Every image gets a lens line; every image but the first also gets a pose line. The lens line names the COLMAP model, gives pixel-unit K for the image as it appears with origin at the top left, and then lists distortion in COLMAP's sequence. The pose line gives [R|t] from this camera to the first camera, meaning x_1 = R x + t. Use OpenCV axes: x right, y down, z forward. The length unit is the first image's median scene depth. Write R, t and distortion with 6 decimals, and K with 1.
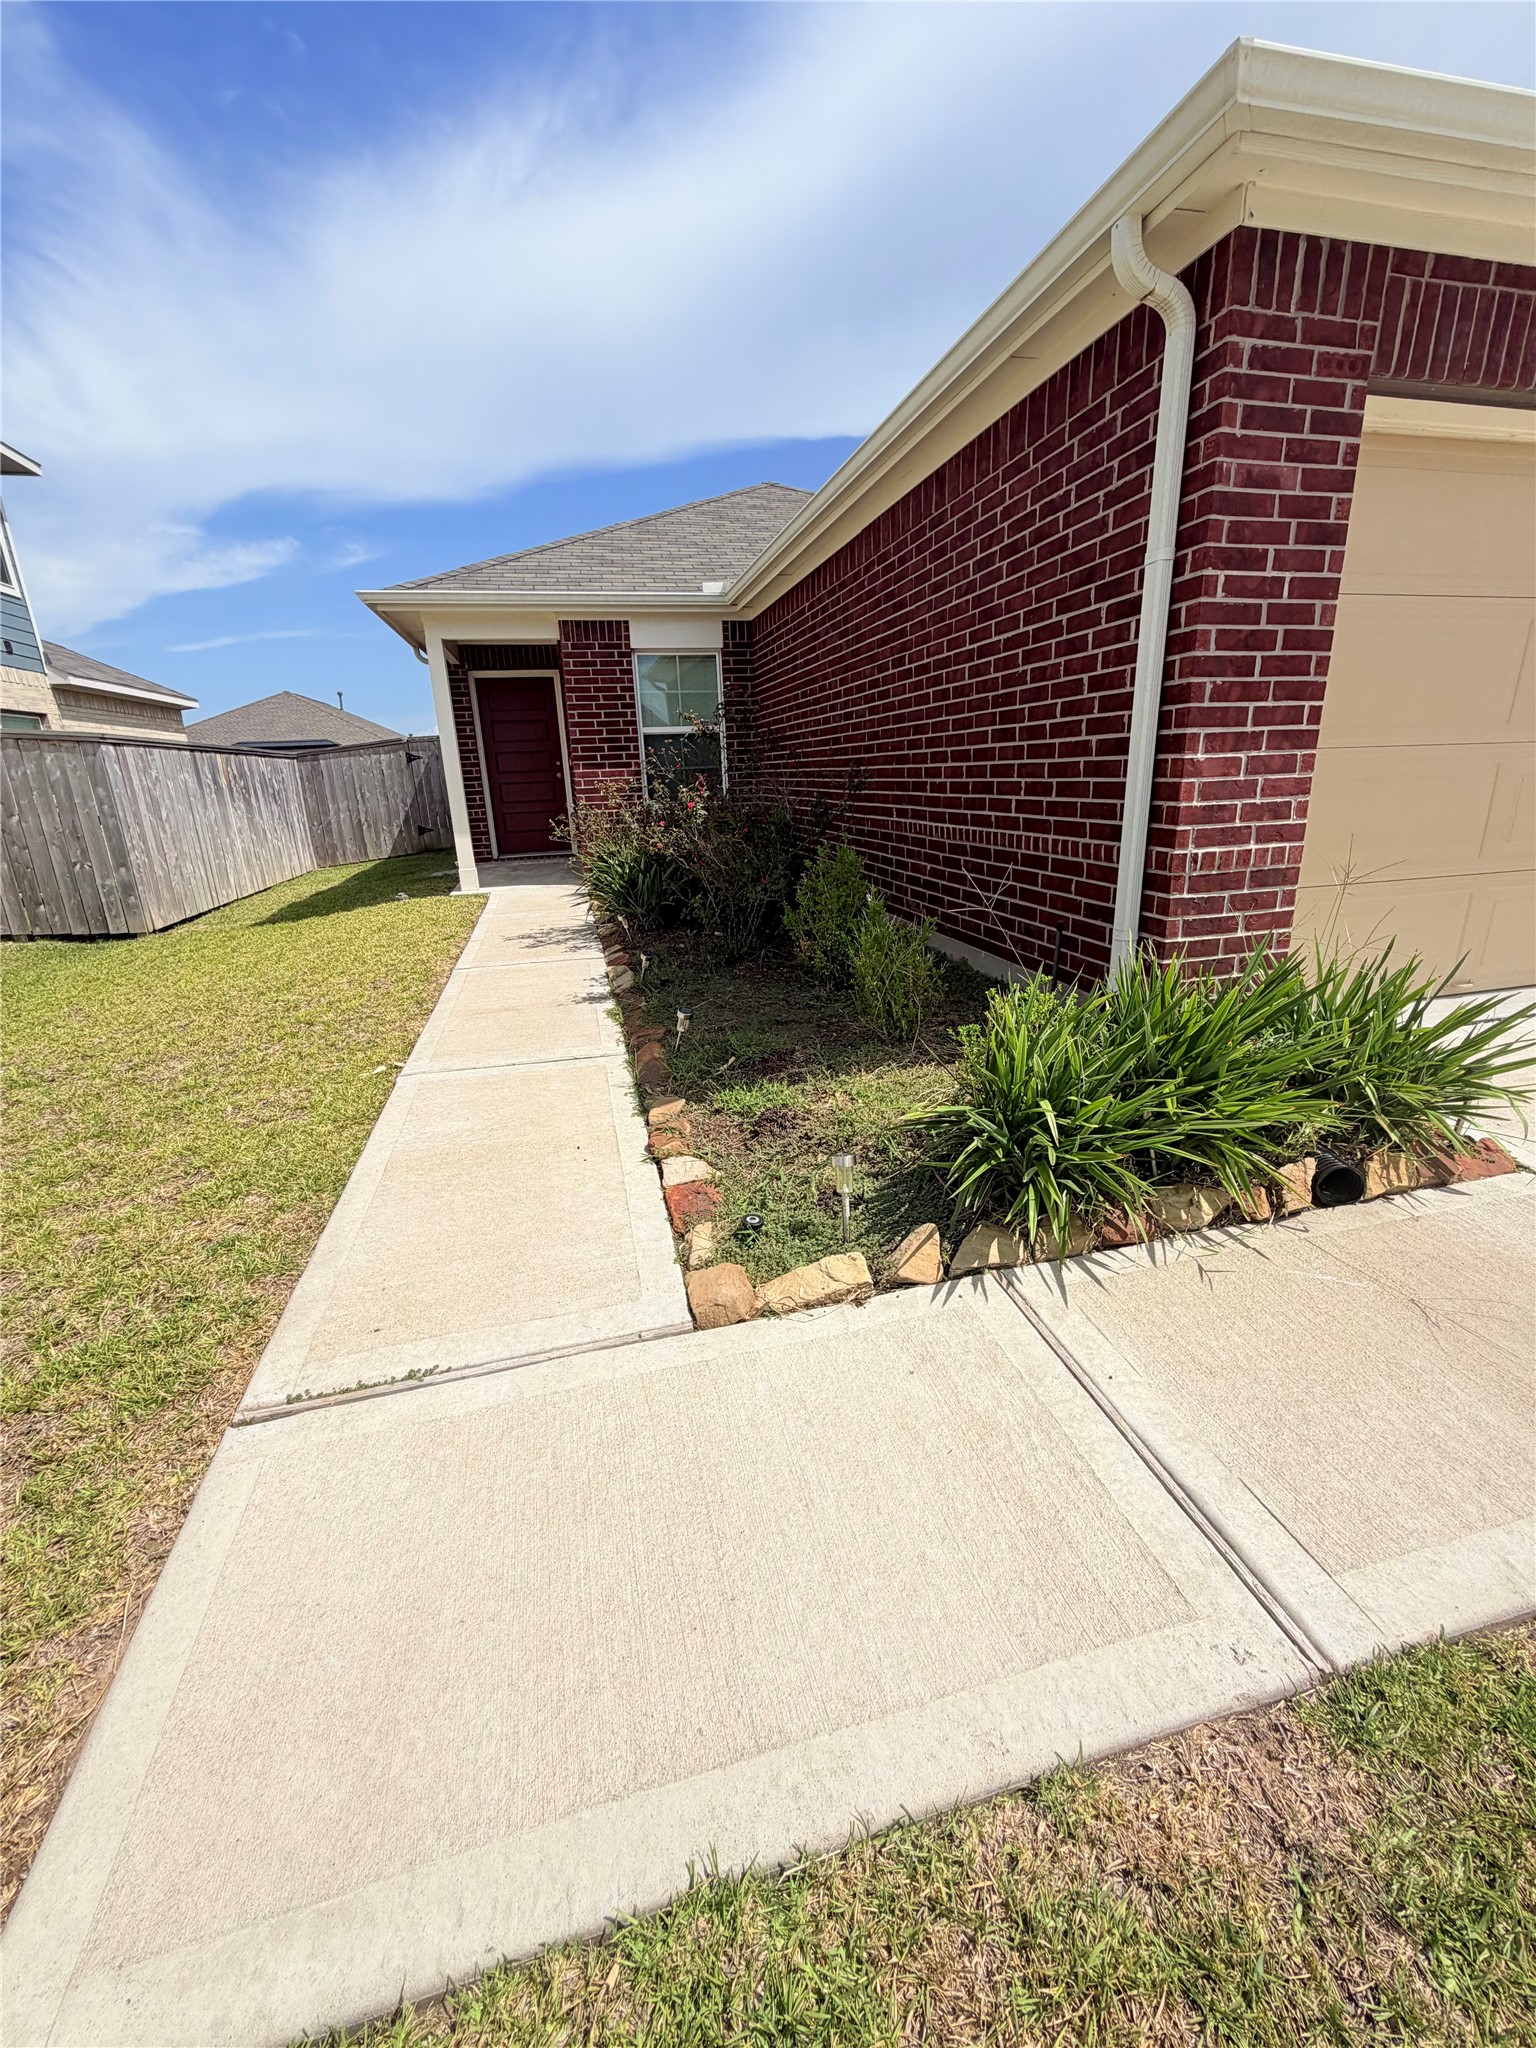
lens RADIAL K [[825.9, 0, 773.1], [0, 825.9, 1033.1], [0, 0, 1]] dist [-0.001876, 0.000578]
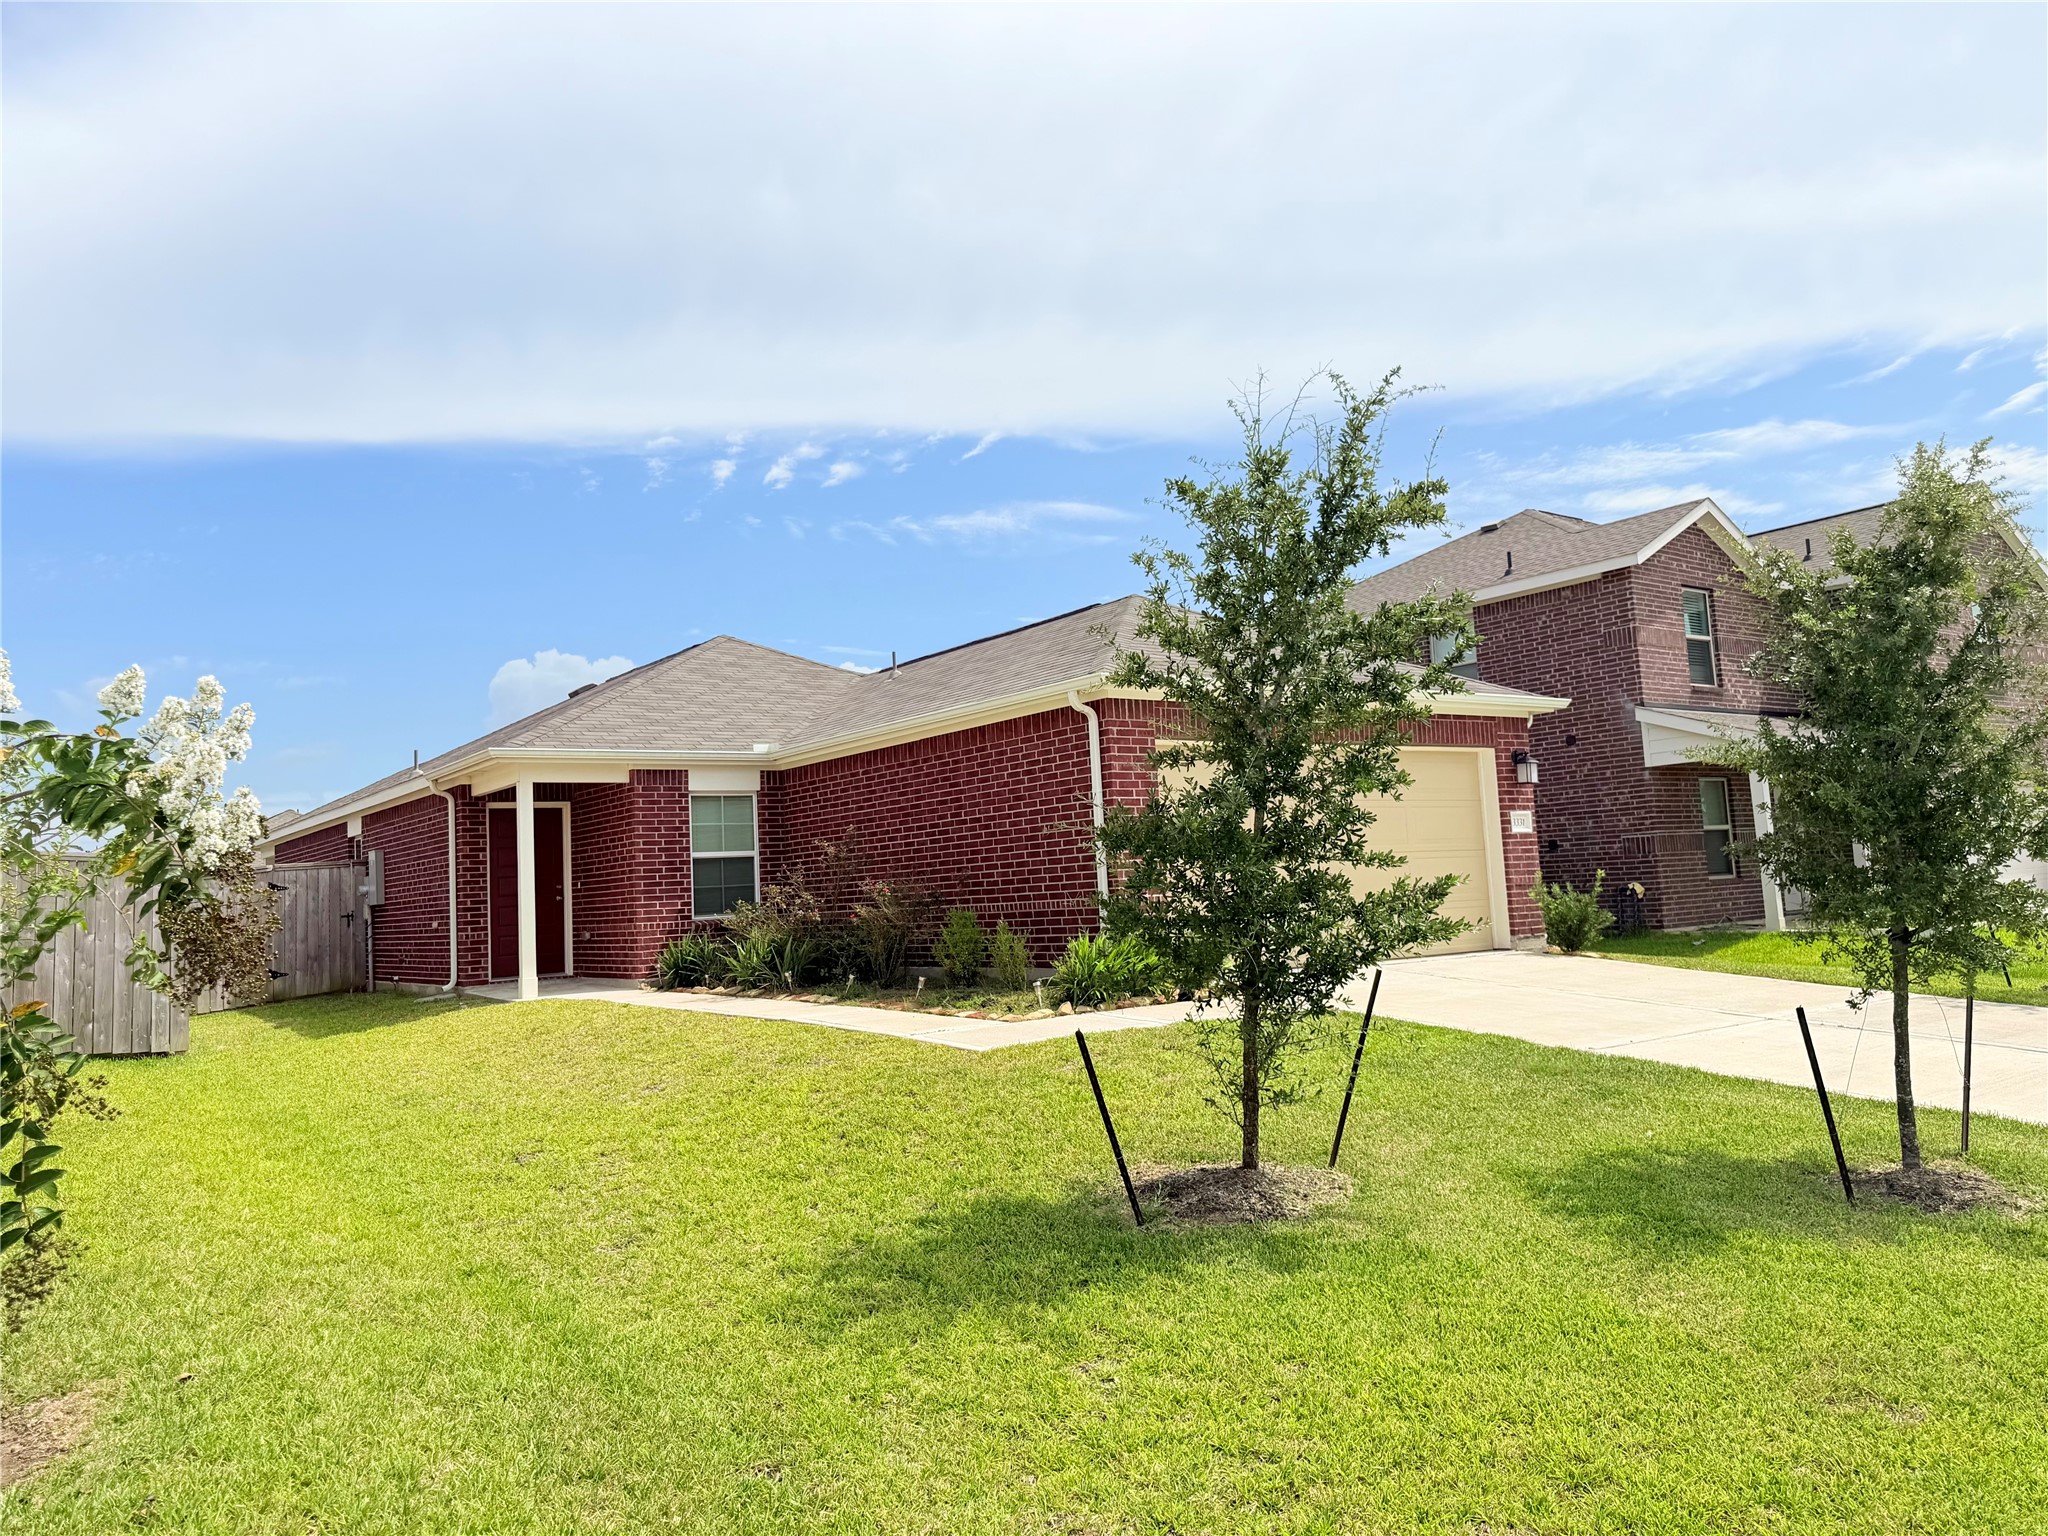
lens RADIAL K [[1499.7, 0, 1028.2], [0, 1499.7, 761.9], [0, 0, 1]] dist [0.040810, -0.002653]
pose [[0.930077, 0.022375, 0.366682, -0.523295], [0.127996, 0.915862, -0.380543, 0.397441], [-0.344345, 0.400869, 0.848959, -1.060362]]
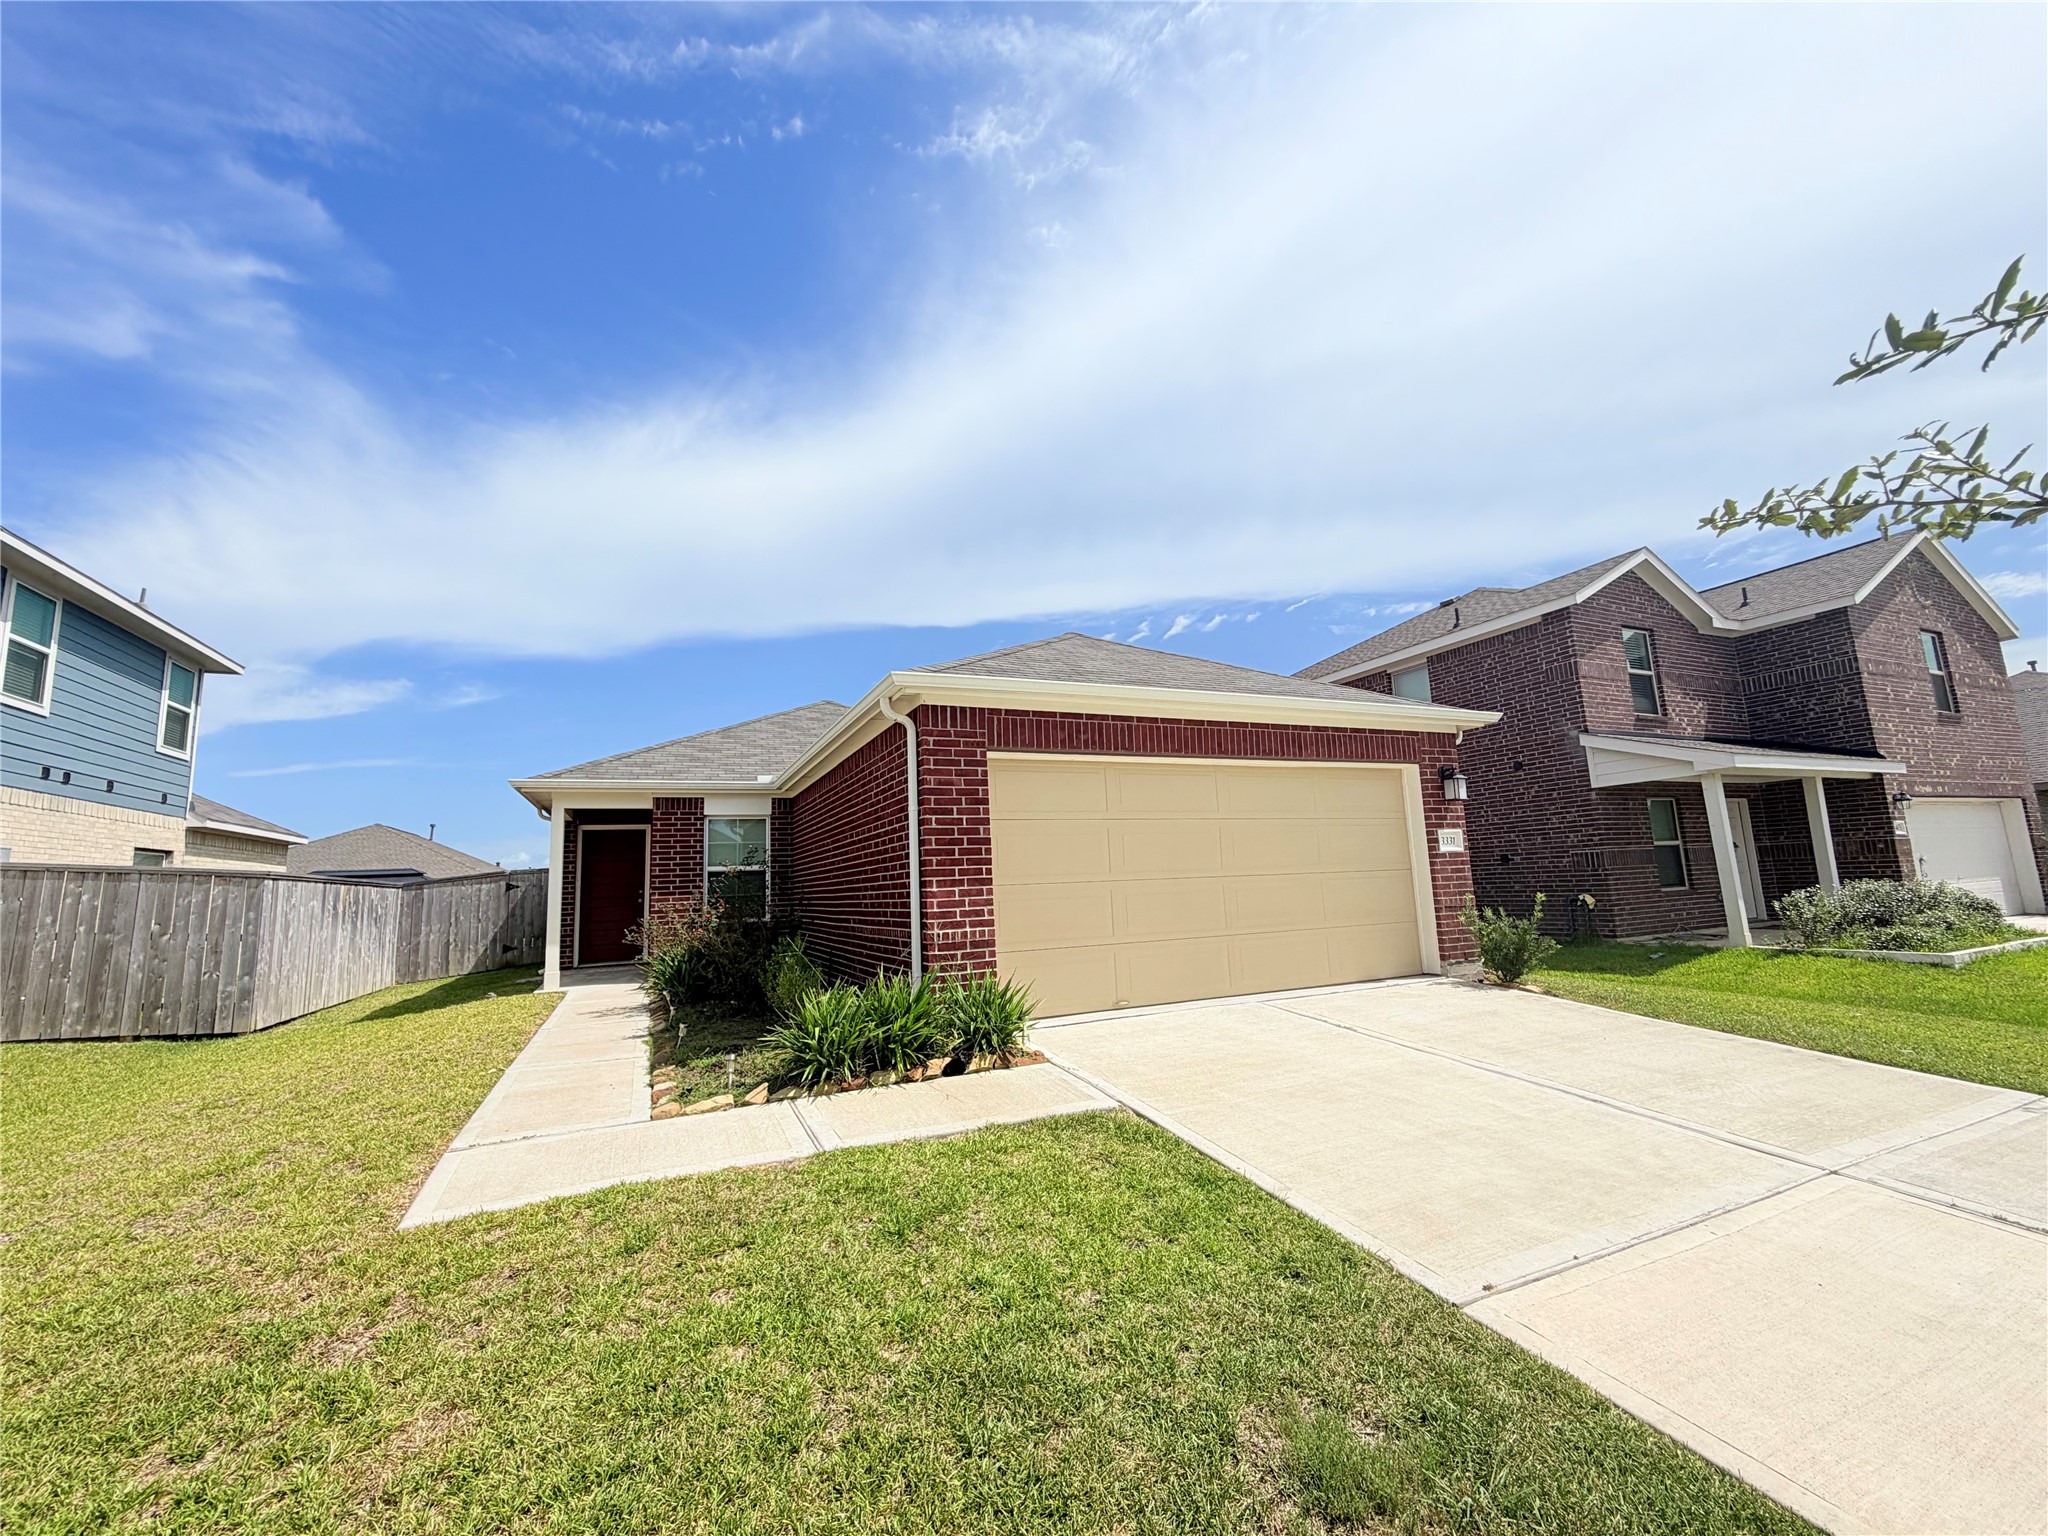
lens RADIAL K [[844.0, 0, 1024.0], [0, 844.0, 768.0], [0, 0, 1]] dist [-0.000965, 0.000472]
pose [[0.985589, 0.018965, 0.168094, 0.131124], [0.057087, 0.898111, -0.436047, 0.136797], [-0.159236, 0.439359, 0.884085, -0.433771]]
